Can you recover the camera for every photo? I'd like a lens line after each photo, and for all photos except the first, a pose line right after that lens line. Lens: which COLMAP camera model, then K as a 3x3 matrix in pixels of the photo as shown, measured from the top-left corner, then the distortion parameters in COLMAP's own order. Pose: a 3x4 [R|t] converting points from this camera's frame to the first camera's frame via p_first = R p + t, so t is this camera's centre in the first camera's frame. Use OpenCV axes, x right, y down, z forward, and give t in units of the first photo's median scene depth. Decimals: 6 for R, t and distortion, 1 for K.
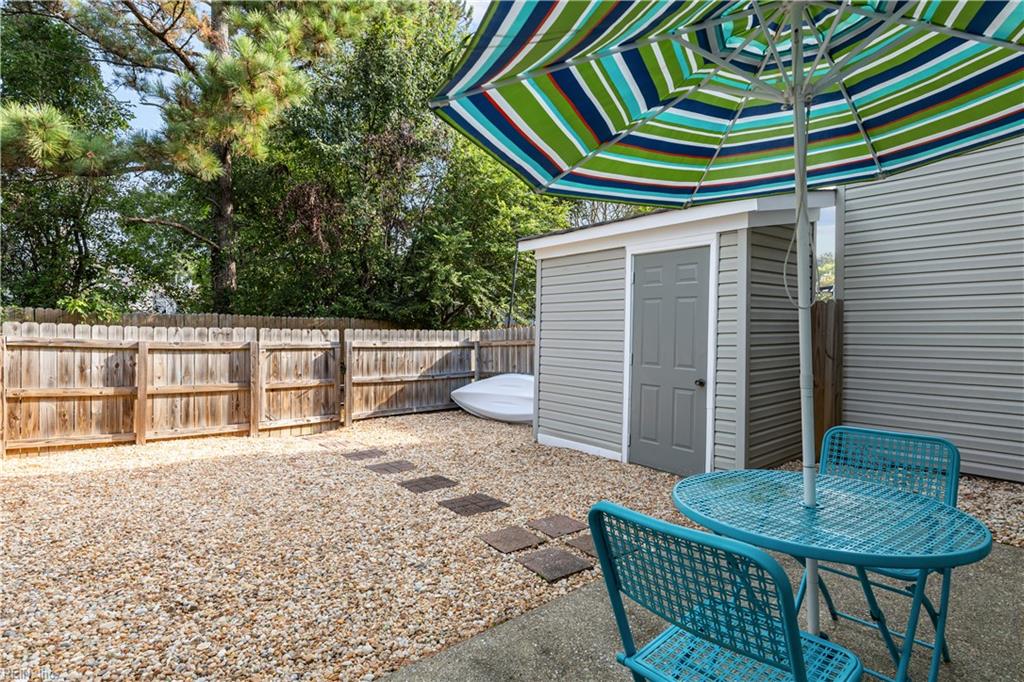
lens RADIAL K [[511.0, 0, 515.1], [0, 511.0, 336.9], [0, 0, 1]] dist [-0.001709, 0.000103]
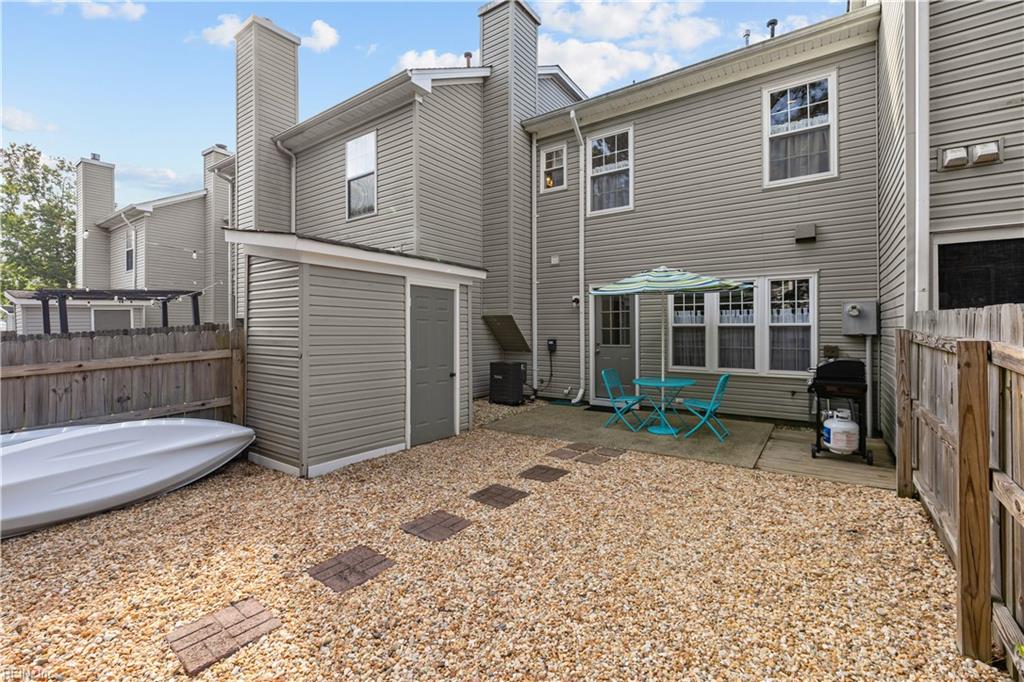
lens RADIAL K [[449.0, 0, 507.0], [0, 449.0, 326.1], [0, 0, 1]] dist [0.002045, -0.001202]
pose [[-0.251062, 0.007782, 0.967940, -0.693319], [0.009834, 0.999937, -0.005488, -0.035898], [-0.967921, 0.008140, -0.251123, 0.785895]]
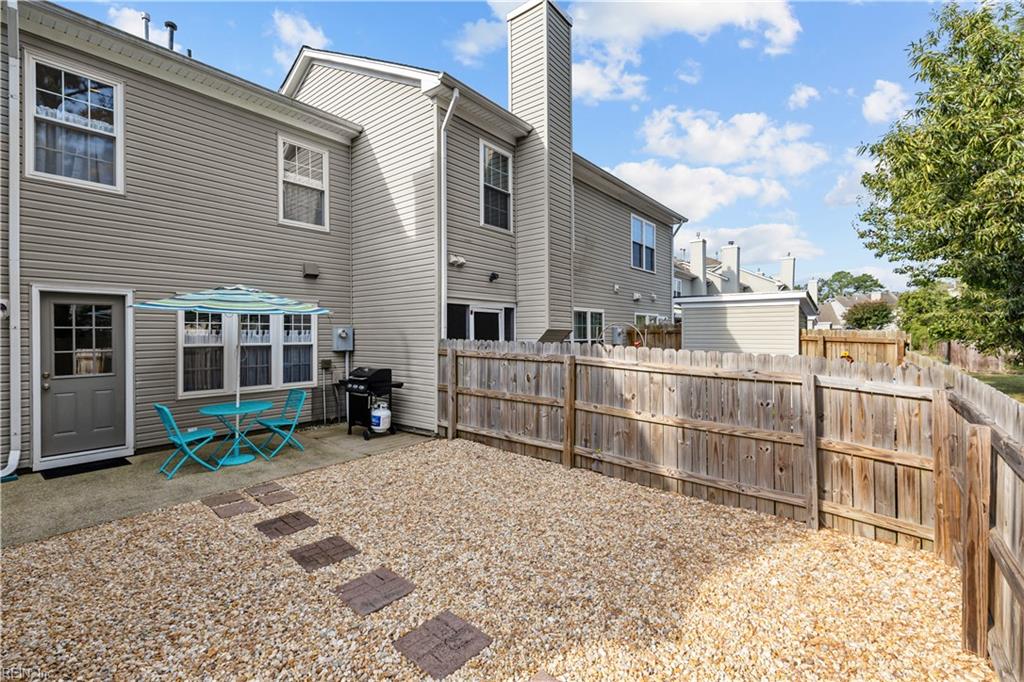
lens RADIAL K [[449.0, 0, 514.0], [0, 449.0, 333.6], [0, 0, 1]] dist [0.002045, -0.001202]
pose [[-0.980804, 0.003982, -0.194955, -0.225568], [0.002990, 0.999981, 0.005383, -0.069619], [0.194973, 0.004697, -0.980797, 1.202125]]
